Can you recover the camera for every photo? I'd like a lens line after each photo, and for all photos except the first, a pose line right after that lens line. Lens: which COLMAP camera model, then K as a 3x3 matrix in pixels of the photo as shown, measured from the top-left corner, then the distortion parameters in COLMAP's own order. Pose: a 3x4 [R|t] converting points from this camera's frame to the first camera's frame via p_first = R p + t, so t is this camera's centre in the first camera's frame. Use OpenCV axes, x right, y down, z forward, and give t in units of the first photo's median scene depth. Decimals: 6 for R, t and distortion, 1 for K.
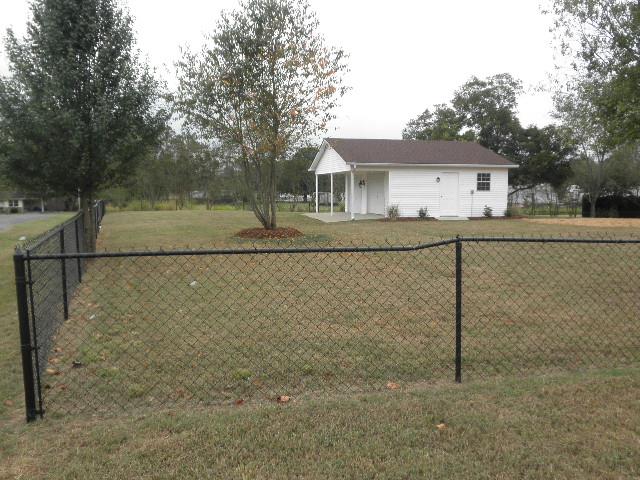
lens RADIAL K [[518.1, 0, 320.0], [0, 518.1, 240.0], [0, 0, 1]] dist [-0.105679, 0.101326]
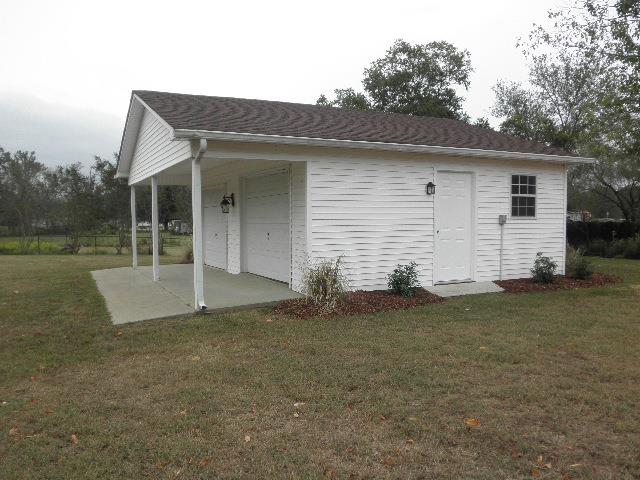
lens RADIAL K [[518.1, 0, 320.0], [0, 518.1, 240.0], [0, 0, 1]] dist [-0.105679, 0.101326]
pose [[0.968159, -0.015916, 0.249828, 0.053389], [0.028727, 0.998448, -0.047718, -0.062165], [-0.248681, 0.053375, 0.967114, 0.638934]]
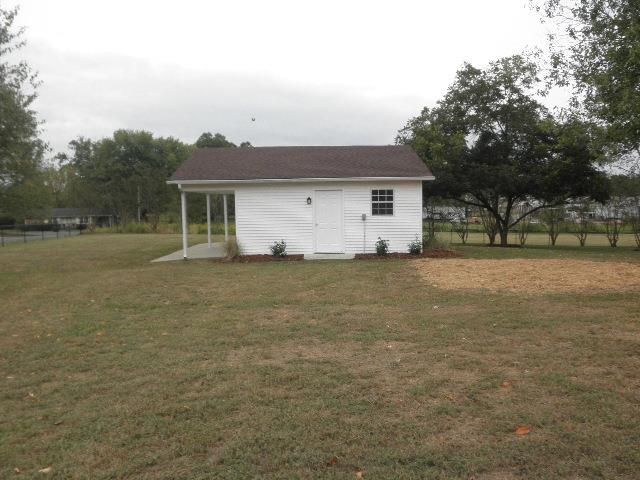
lens RADIAL K [[518.1, 0, 320.0], [0, 518.1, 240.0], [0, 0, 1]] dist [-0.105679, 0.101326]
pose [[0.980486, -0.000340, -0.196588, 0.372562], [-0.003962, 0.999761, -0.021491, -0.048184], [0.196548, 0.021851, 0.980251, 0.311787]]
